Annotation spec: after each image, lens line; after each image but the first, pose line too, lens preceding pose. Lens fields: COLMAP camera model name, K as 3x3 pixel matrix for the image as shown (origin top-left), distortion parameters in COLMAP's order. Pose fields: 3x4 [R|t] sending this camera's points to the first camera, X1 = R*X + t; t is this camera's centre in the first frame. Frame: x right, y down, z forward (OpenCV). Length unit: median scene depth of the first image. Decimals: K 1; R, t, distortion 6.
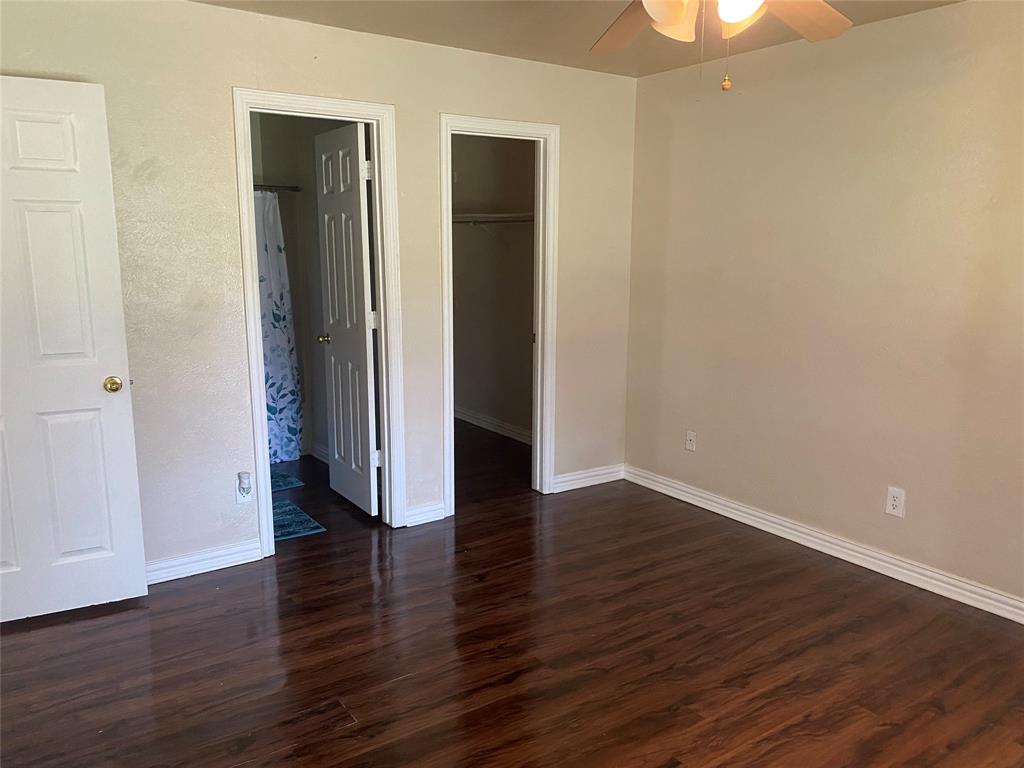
lens RADIAL K [[784.7, 0, 510.1], [0, 784.7, 379.4], [0, 0, 1]] dist [0.041054, -0.055240]
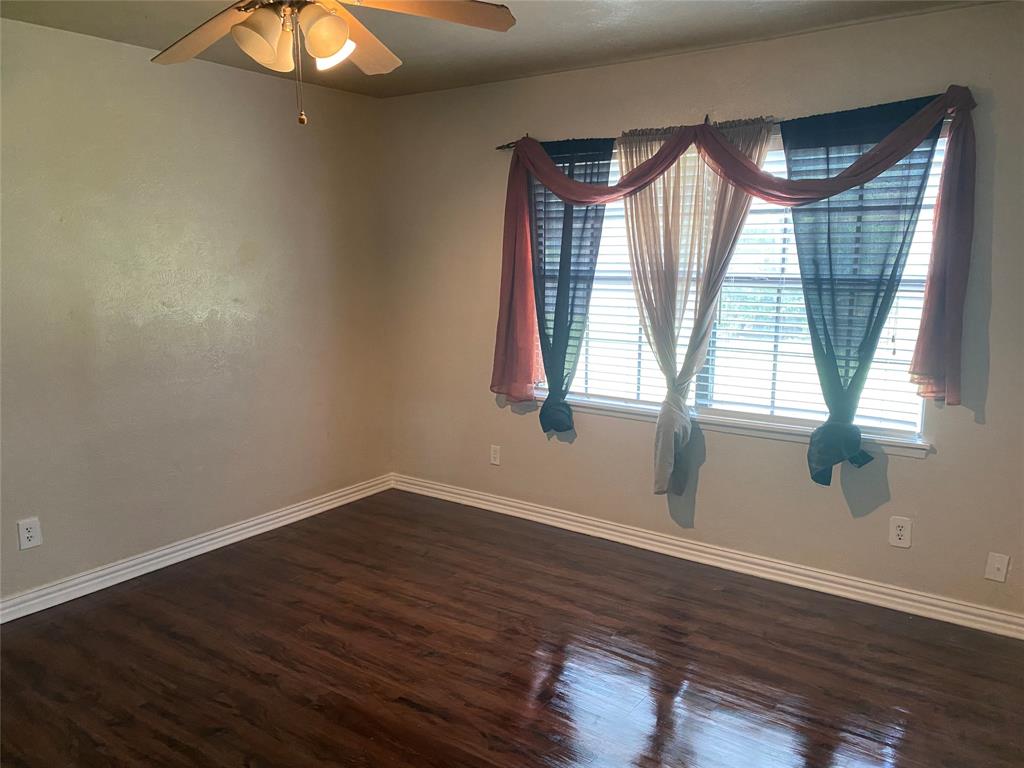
lens RADIAL K [[784.7, 0, 514.6], [0, 784.7, 395.9], [0, 0, 1]] dist [0.041054, -0.055240]
pose [[-0.349032, -0.162845, 0.922853, -0.658120], [0.163912, 0.958995, 0.231216, -0.147891], [-0.922665, 0.231968, -0.308027, 0.839853]]
